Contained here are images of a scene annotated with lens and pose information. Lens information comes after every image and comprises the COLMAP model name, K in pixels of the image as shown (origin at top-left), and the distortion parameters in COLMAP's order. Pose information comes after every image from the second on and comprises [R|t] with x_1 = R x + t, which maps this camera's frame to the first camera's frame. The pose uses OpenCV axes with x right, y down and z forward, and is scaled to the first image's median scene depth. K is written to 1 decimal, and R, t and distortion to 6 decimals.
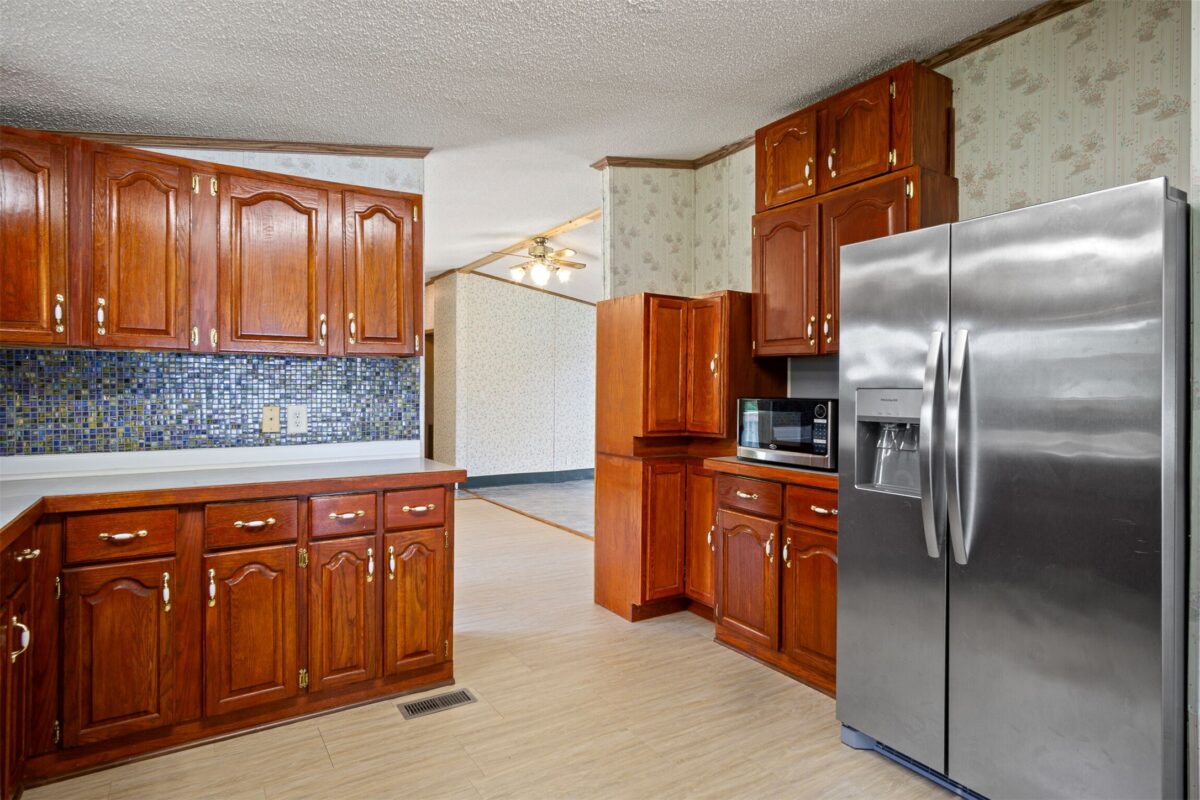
lens RADIAL K [[644.4, 0, 593.2], [0, 644.4, 392.6], [0, 0, 1]] dist [-0.005190, 0.000567]
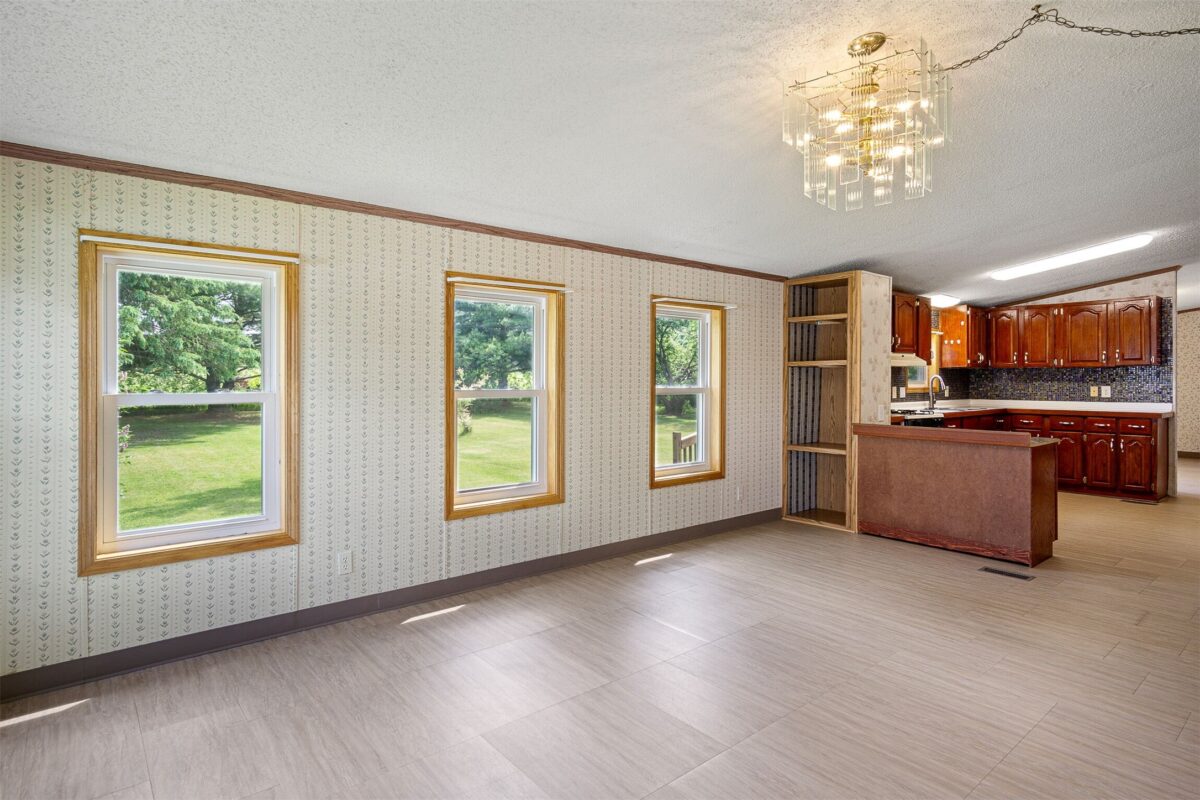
lens RADIAL K [[644.4, 0, 595.5], [0, 644.4, 395.0], [0, 0, 1]] dist [-0.005190, 0.000567]
pose [[0.132830, 0.016535, -0.991001, 1.881602], [-0.007940, 0.999847, 0.015618, 0.032931], [0.991107, 0.005794, 0.132941, -1.393332]]
